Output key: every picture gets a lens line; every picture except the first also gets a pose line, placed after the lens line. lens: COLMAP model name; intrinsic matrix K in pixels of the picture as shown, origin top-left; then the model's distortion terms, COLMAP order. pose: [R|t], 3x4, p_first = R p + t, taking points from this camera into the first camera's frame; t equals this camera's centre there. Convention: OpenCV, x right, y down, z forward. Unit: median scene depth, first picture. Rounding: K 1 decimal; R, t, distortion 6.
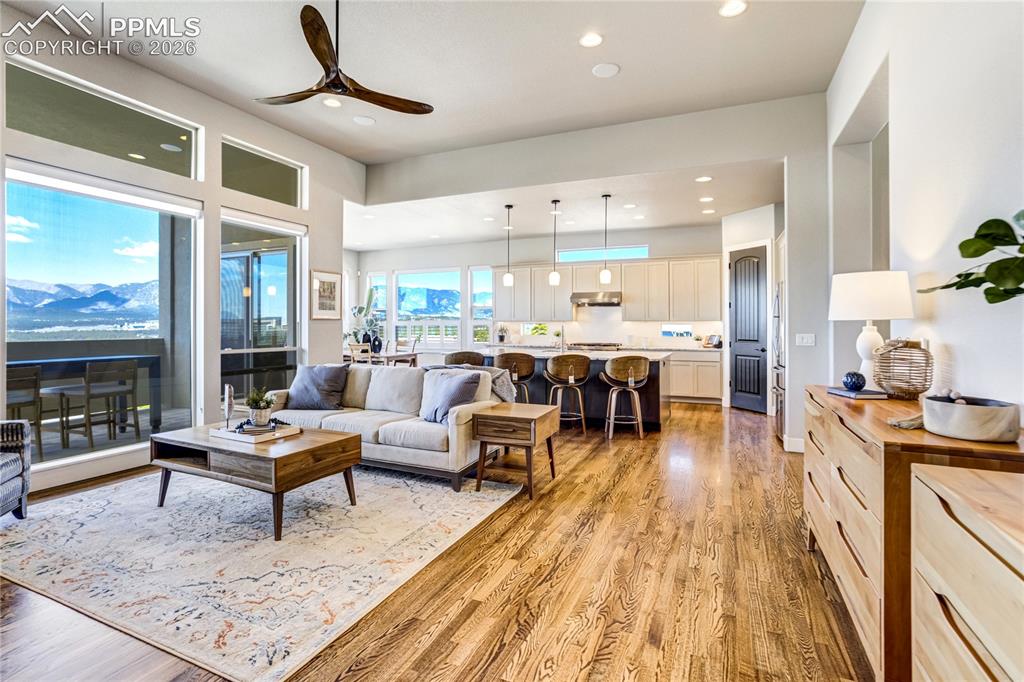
lens RADIAL K [[510.5, 0, 484.9], [0, 510.5, 314.7], [0, 0, 1]] dist [-0.000469, -0.000046]
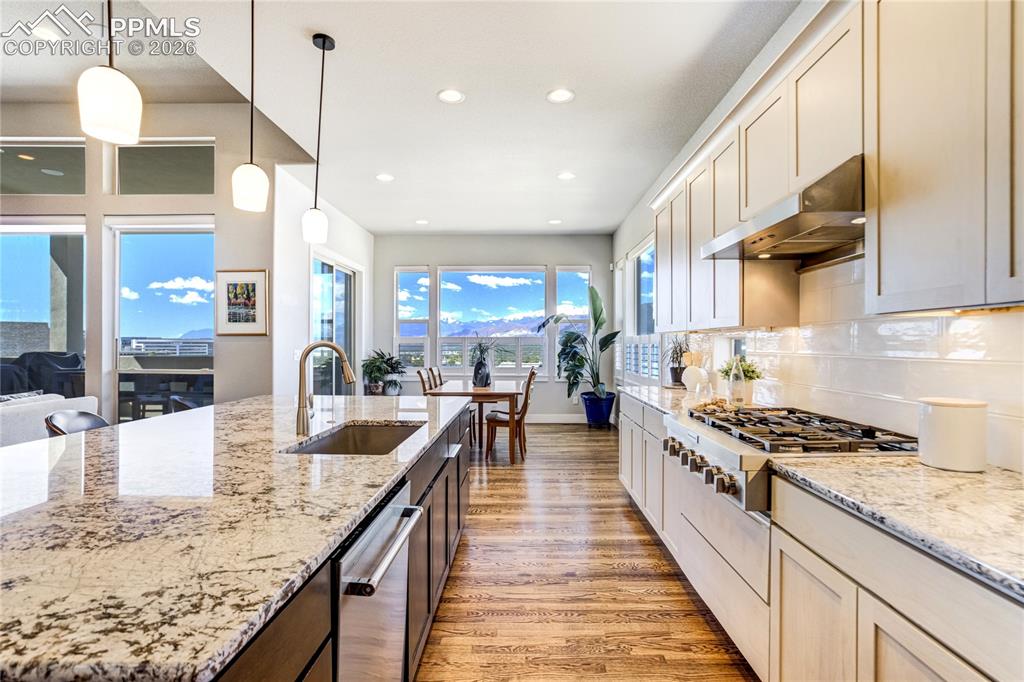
lens RADIAL K [[482.3, 0, 507.4], [0, 482.3, 338.6], [0, 0, 1]] dist [-0.002759, -0.000444]
pose [[0.415125, -0.008942, -0.909720, 0.437538], [0.019796, 0.999804, -0.000794, 0.020572], [0.909549, -0.017679, 0.415220, 0.960632]]
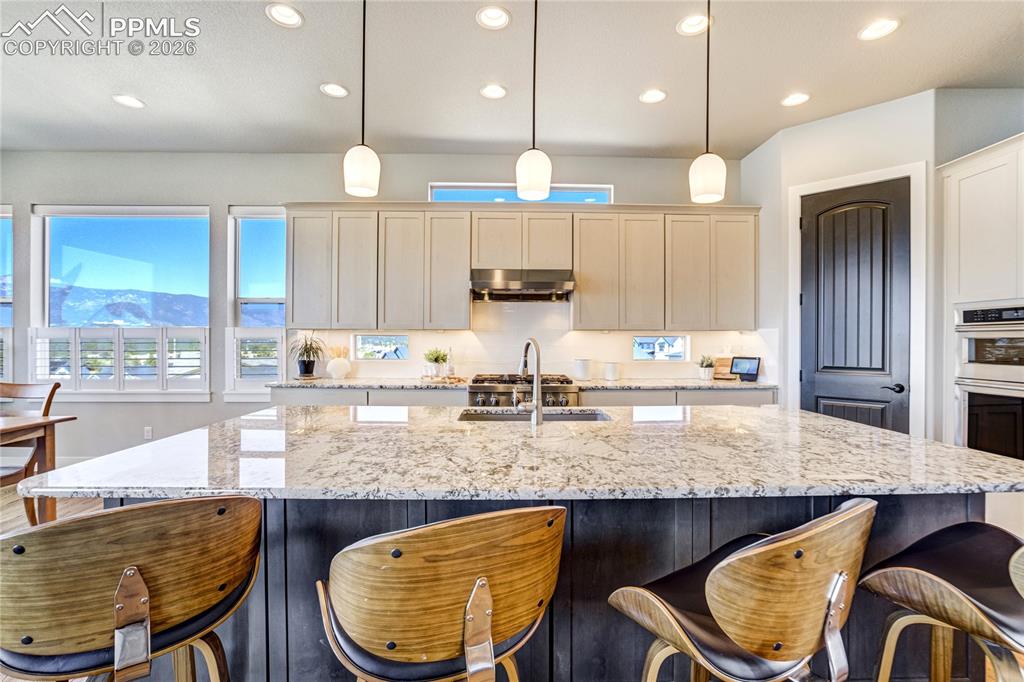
lens RADIAL K [[495.7, 0, 512.0], [0, 495.7, 341.0], [0, 0, 1]] dist [-0.095446, 0.039422]
pose [[0.893396, -0.002521, 0.449263, 0.002946], [-0.008417, 0.999715, 0.022349, 0.015189], [-0.449191, -0.023748, 0.893120, 0.695392]]
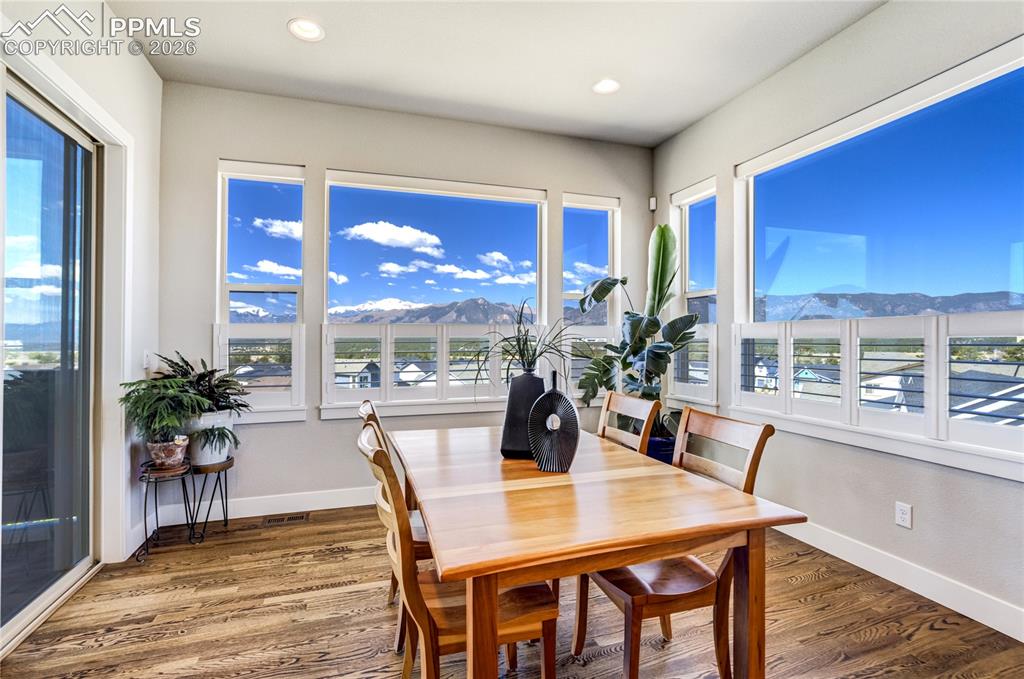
lens RADIAL K [[482.3, 0, 507.4], [0, 482.3, 337.1], [0, 0, 1]] dist [-0.002759, -0.000444]
pose [[0.709651, -0.003718, -0.704544, -0.112718], [0.014470, 0.999852, 0.009298, 0.024902], [0.704405, -0.016793, 0.709600, 1.045521]]
